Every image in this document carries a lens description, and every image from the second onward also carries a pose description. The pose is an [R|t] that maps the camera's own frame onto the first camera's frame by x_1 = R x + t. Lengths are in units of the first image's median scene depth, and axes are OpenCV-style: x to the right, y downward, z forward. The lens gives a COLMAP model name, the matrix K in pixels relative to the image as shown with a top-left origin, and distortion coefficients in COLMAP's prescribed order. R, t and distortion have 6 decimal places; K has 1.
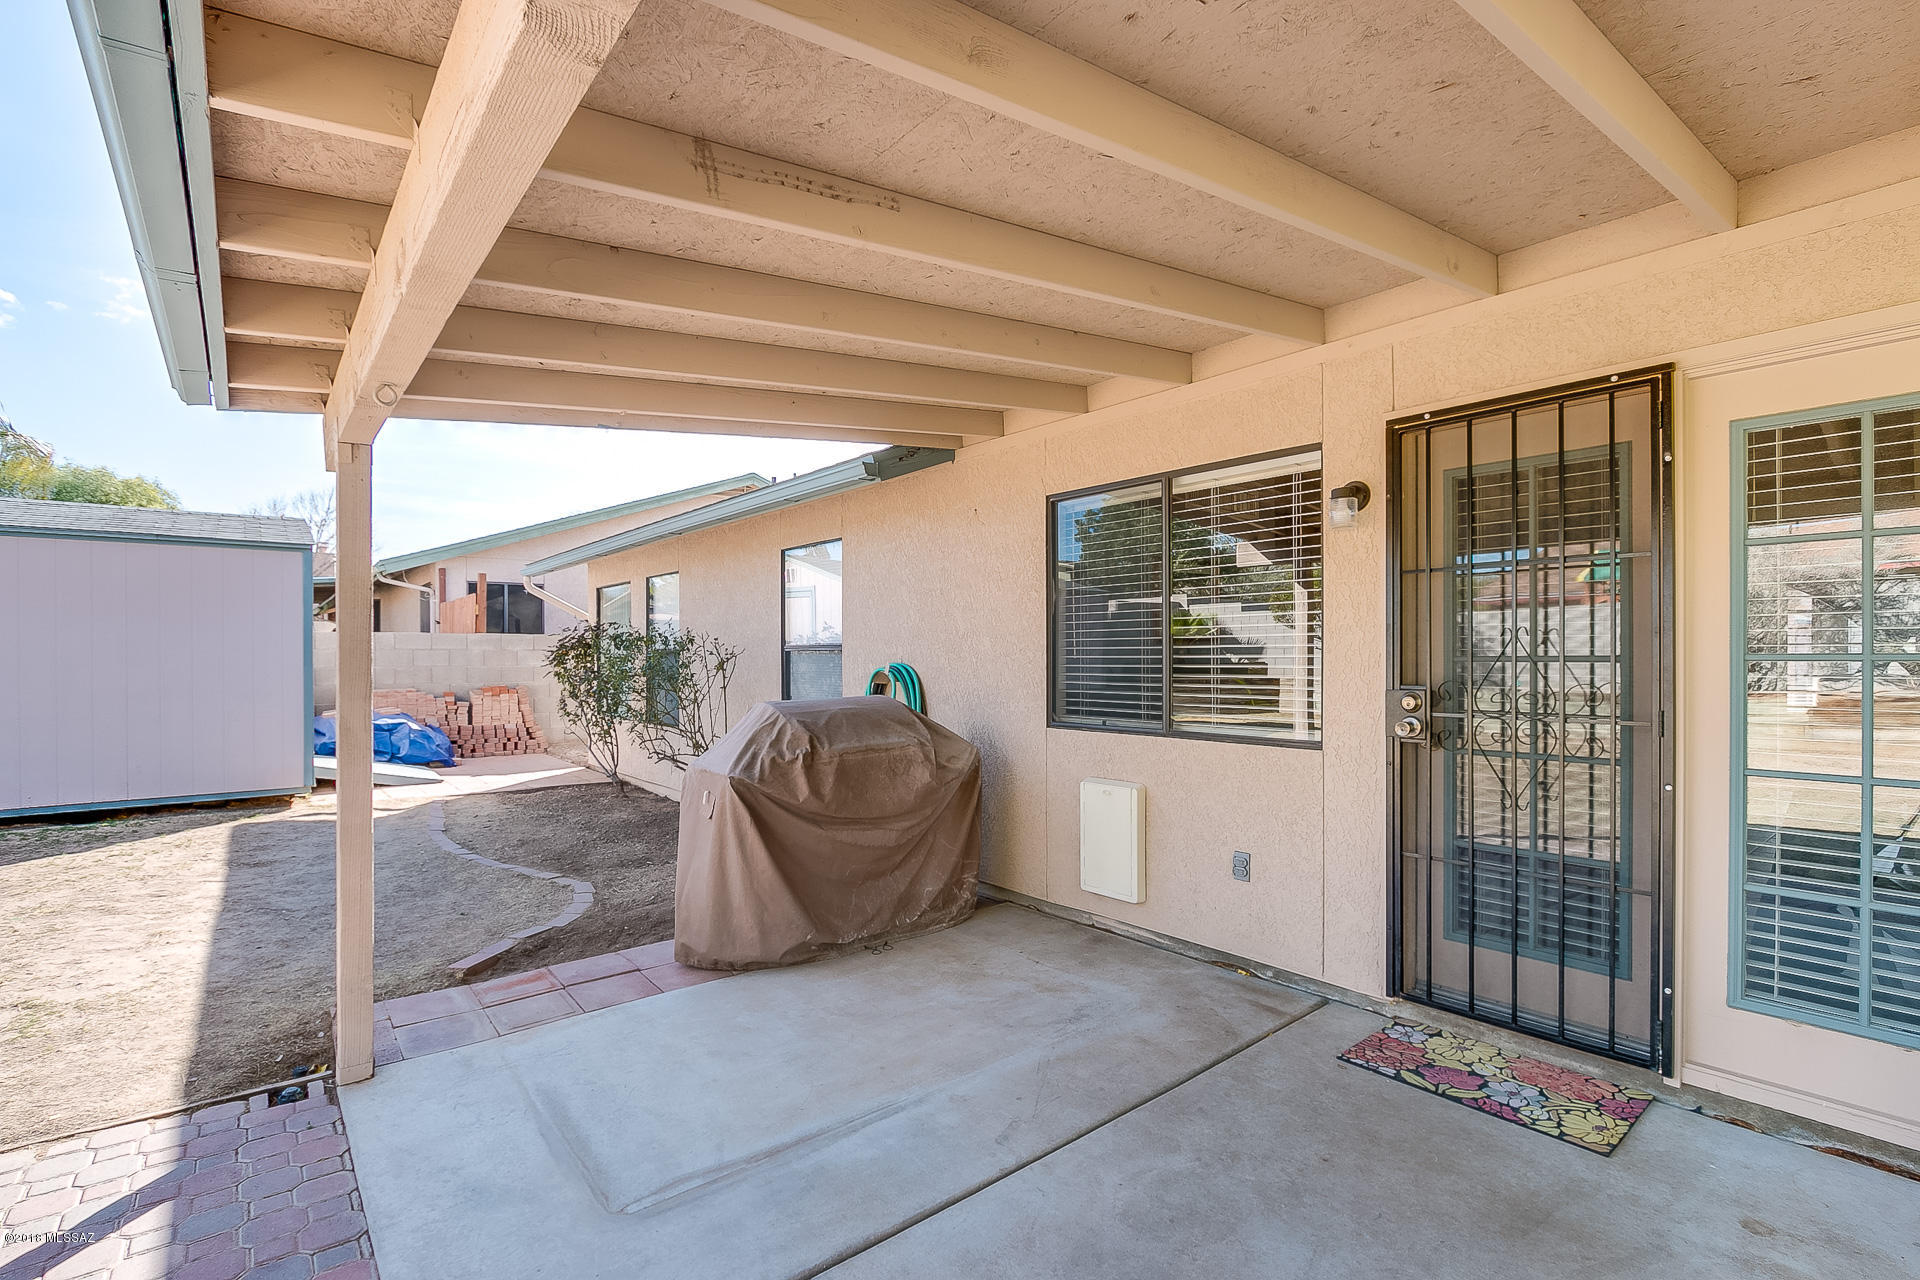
lens RADIAL K [[885.3, 0, 965.1], [0, 885.3, 659.6], [0, 0, 1]] dist [-0.012578, 0.000739]
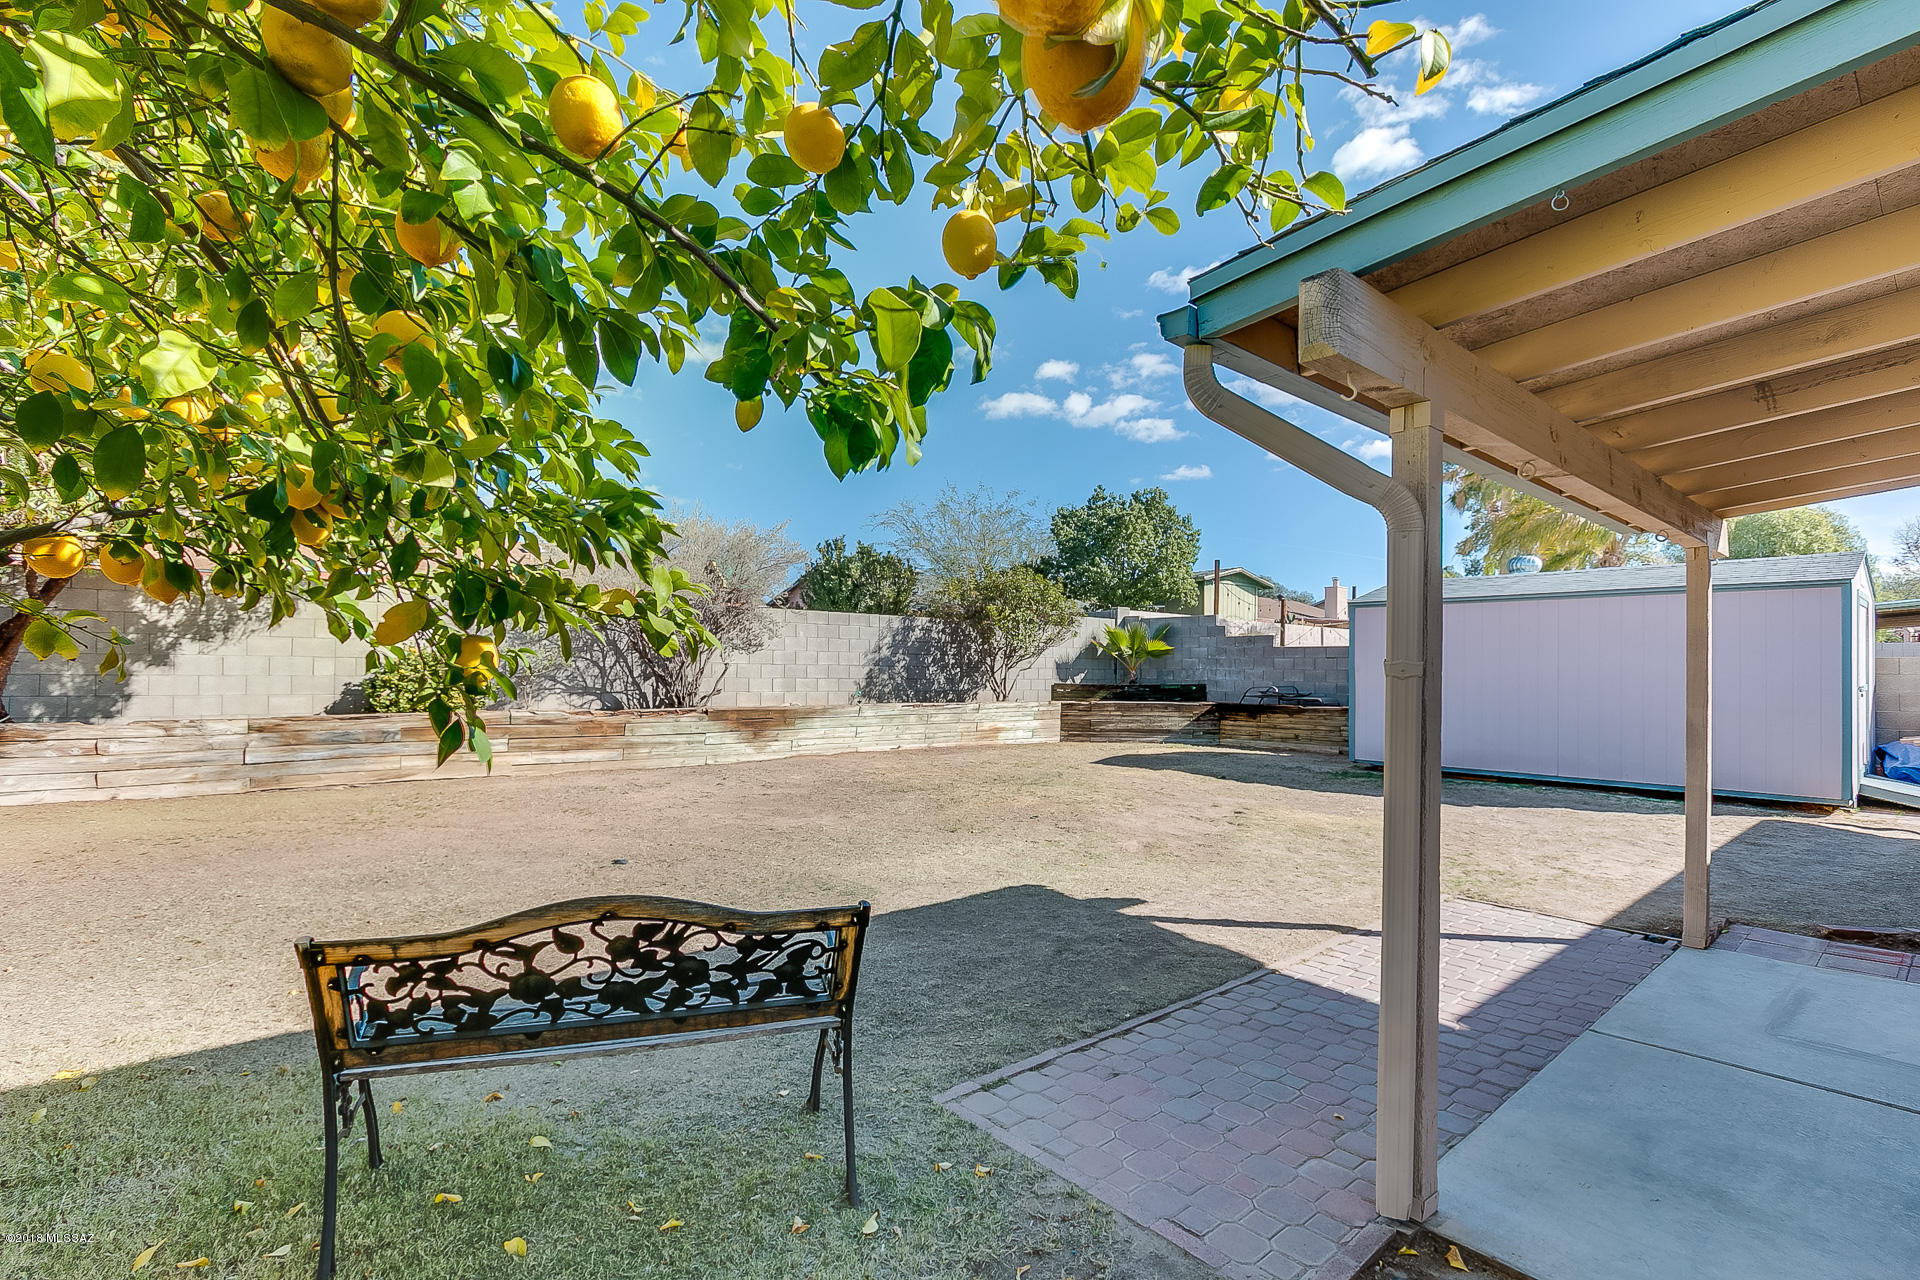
lens RADIAL K [[929.1, 0, 925.7], [0, 929.1, 668.8], [0, 0, 1]] dist [-0.003724, -0.000259]
pose [[0.029521, 0.005225, -0.999551, 0.769855], [-0.017783, 0.999831, 0.004702, -0.004574], [0.999406, 0.017637, 0.029609, -0.367134]]
